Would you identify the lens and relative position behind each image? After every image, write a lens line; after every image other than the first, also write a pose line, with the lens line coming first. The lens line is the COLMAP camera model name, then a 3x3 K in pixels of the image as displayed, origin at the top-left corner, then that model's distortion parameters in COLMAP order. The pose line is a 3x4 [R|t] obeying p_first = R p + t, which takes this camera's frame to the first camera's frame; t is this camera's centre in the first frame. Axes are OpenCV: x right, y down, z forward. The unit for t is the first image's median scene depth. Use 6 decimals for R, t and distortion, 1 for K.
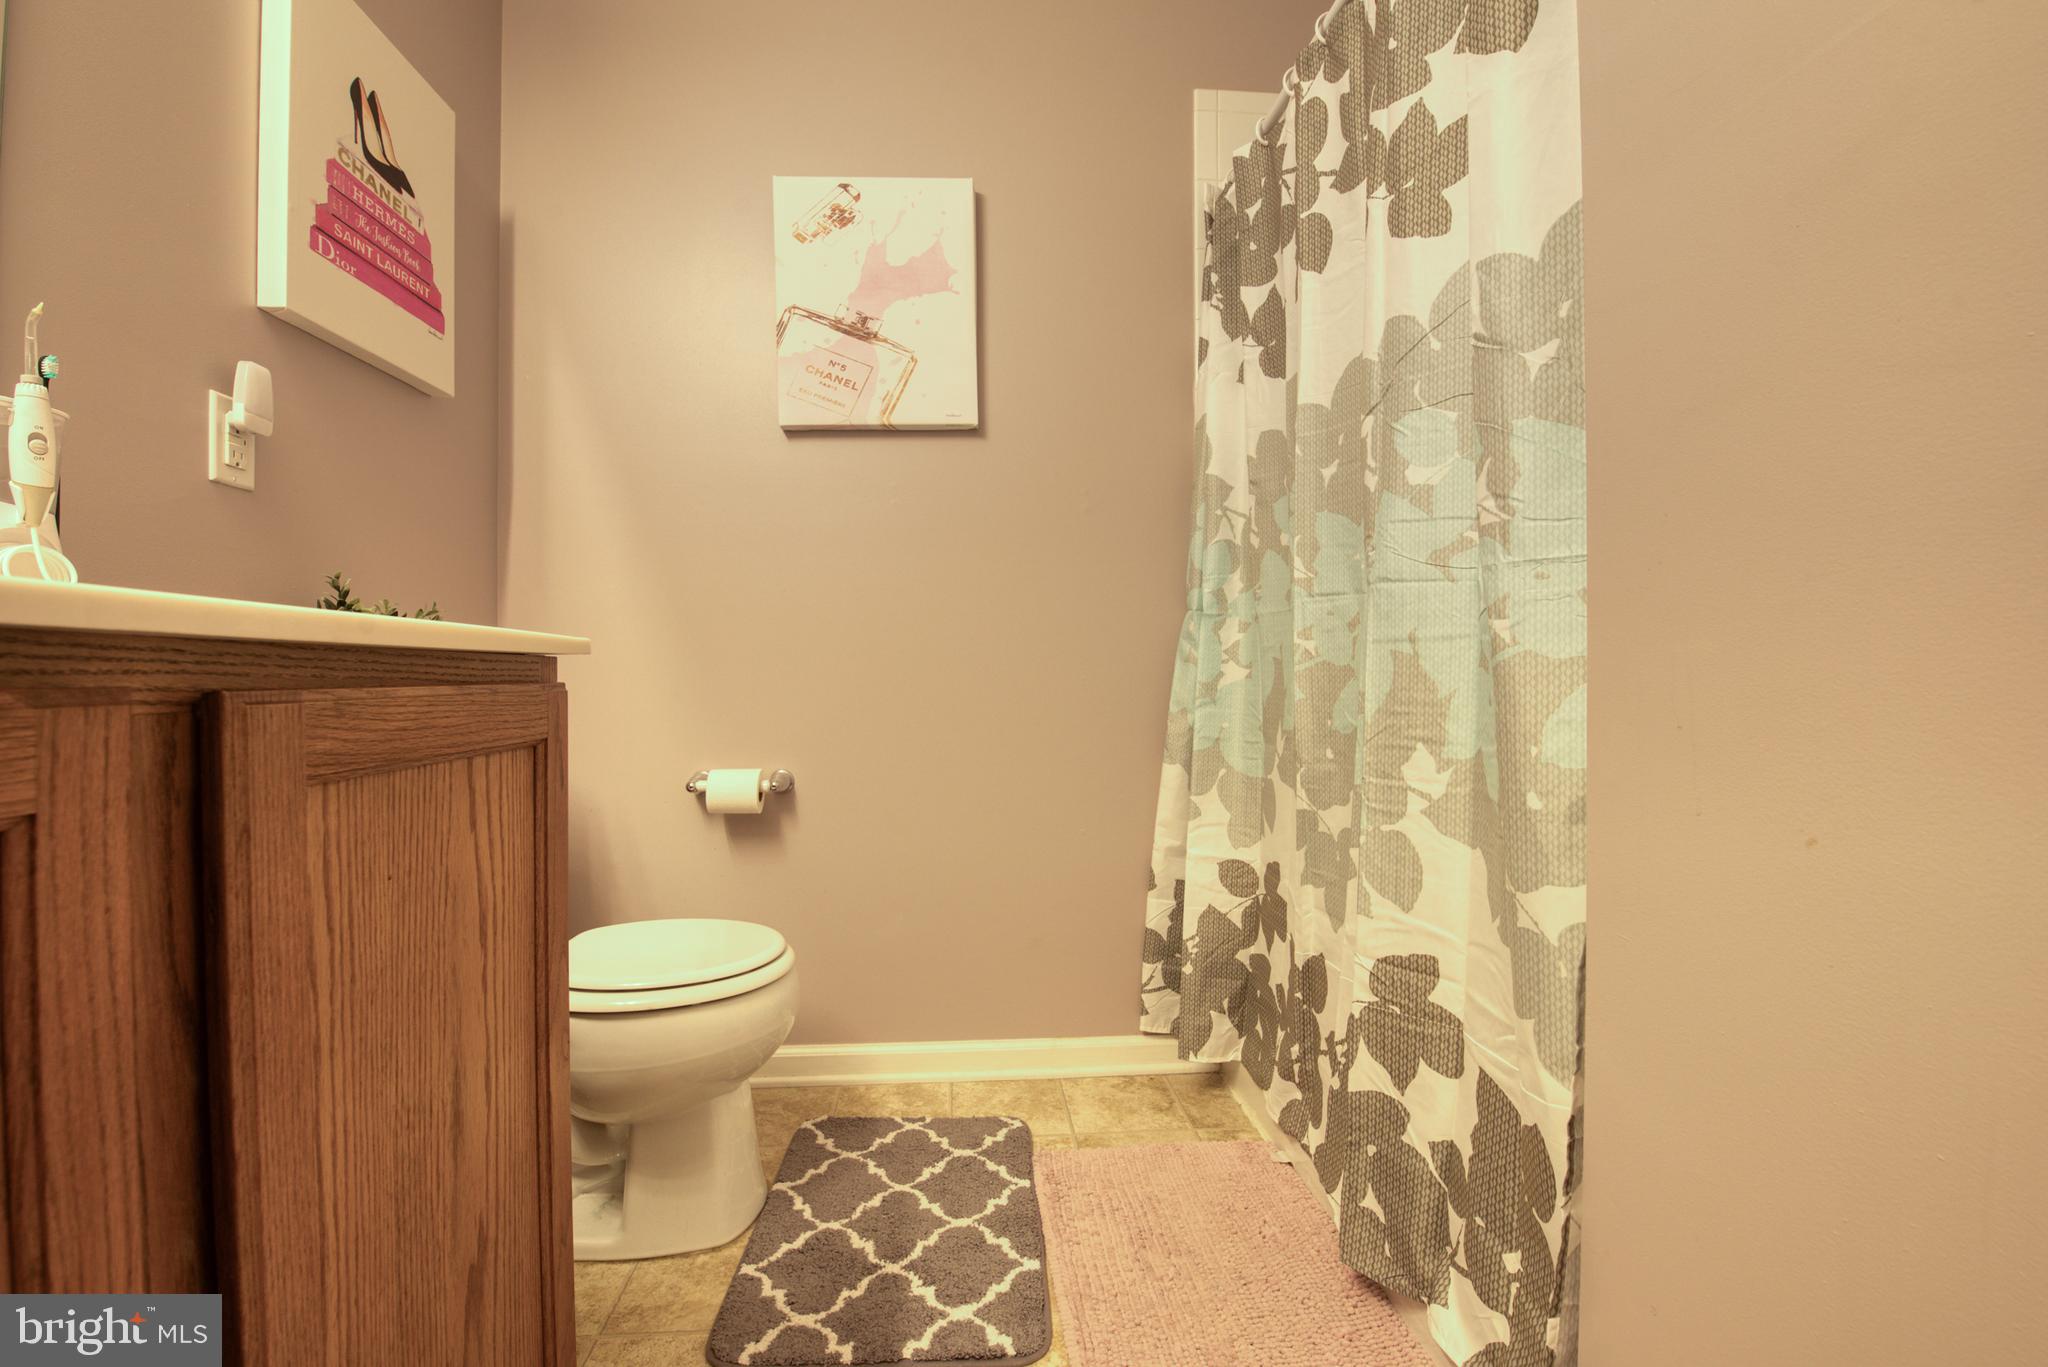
lens RADIAL K [[886.5, 0, 1015.1], [0, 886.5, 681.2], [0, 0, 1]] dist [-0.007729, -0.008535]
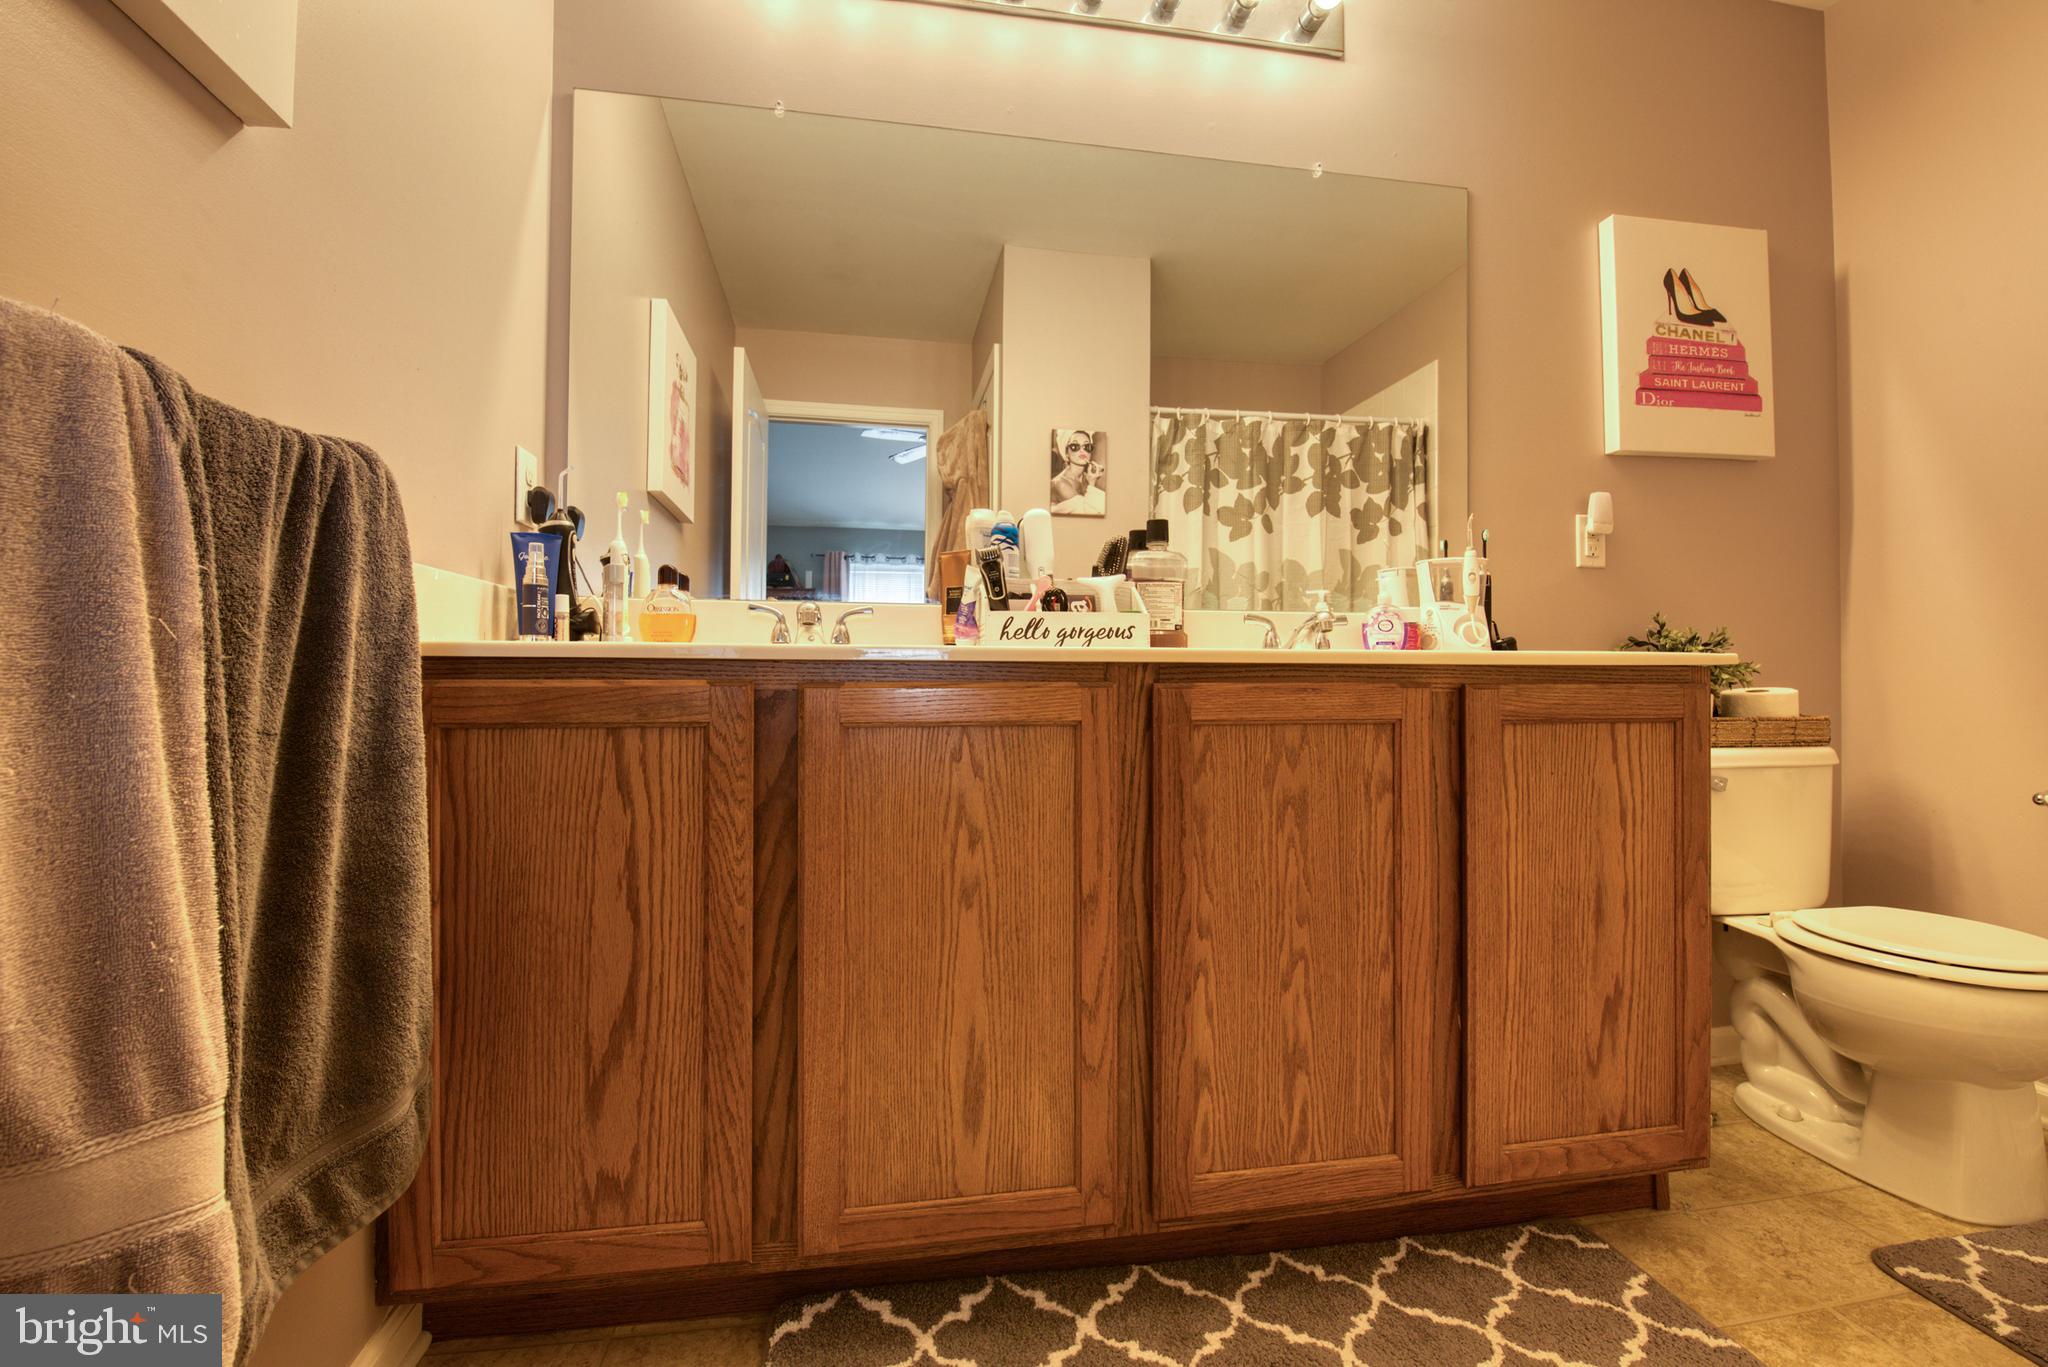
lens RADIAL K [[886.5, 0, 1043.9], [0, 886.5, 676.4], [0, 0, 1]] dist [-0.007729, -0.008535]
pose [[0.133358, -0.011462, -0.991002, 0.586155], [-0.005511, 0.999909, -0.012307, 0.009926], [0.991053, 0.007103, 0.133283, -0.239099]]
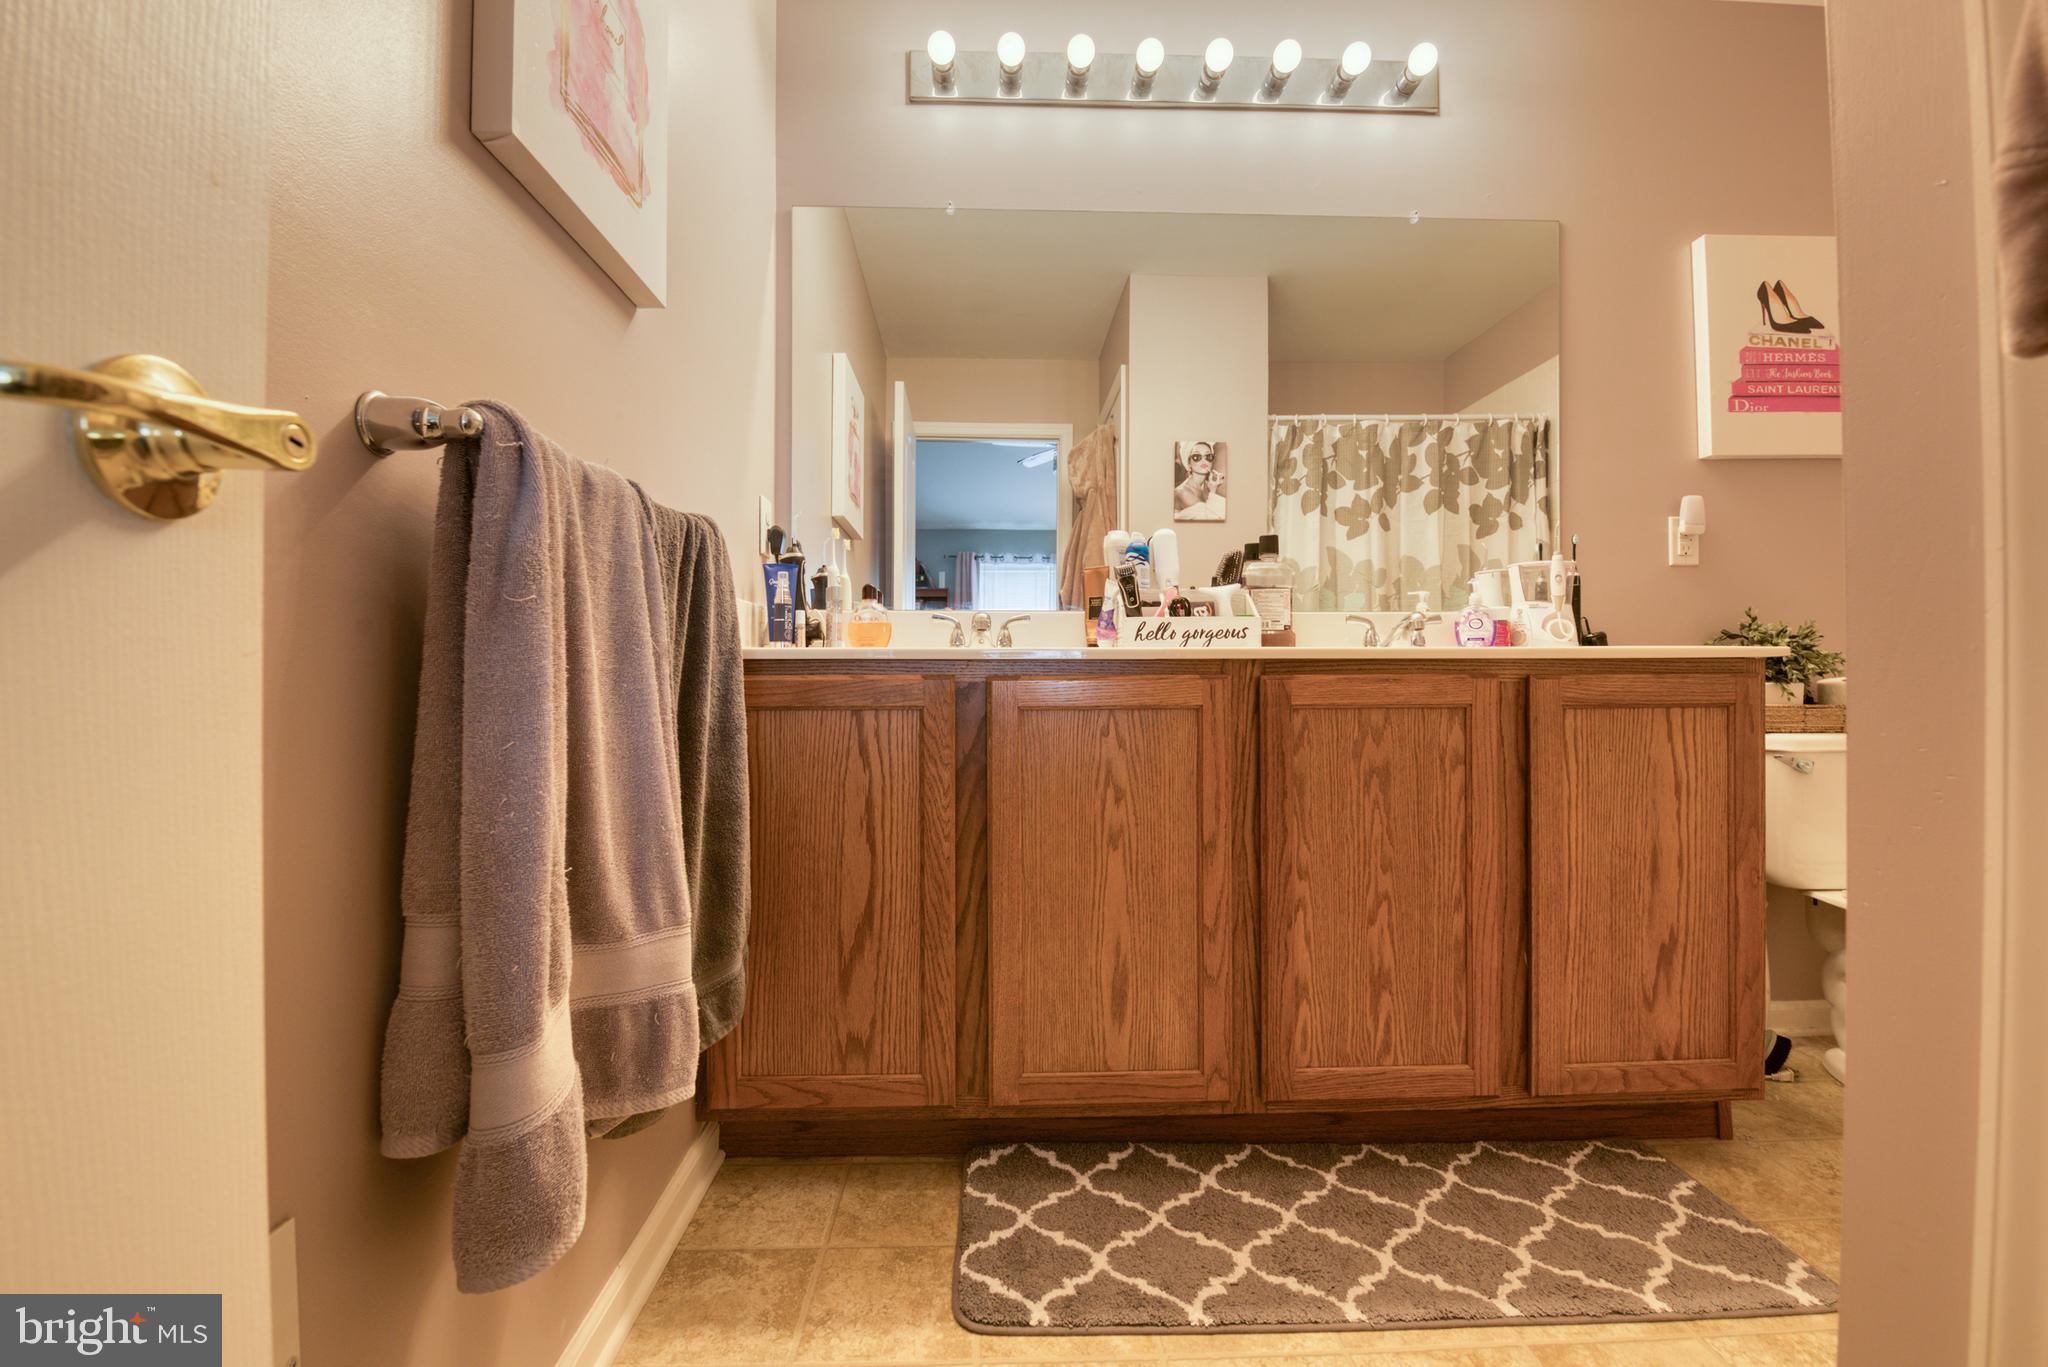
lens RADIAL K [[886.5, 0, 1050.3], [0, 886.5, 681.8], [0, 0, 1]] dist [-0.007729, -0.008535]
pose [[0.003337, 0.000435, -0.999994, 0.837983], [-0.000465, 1.000000, 0.000433, 0.012971], [0.999994, 0.000463, 0.003337, -0.280719]]
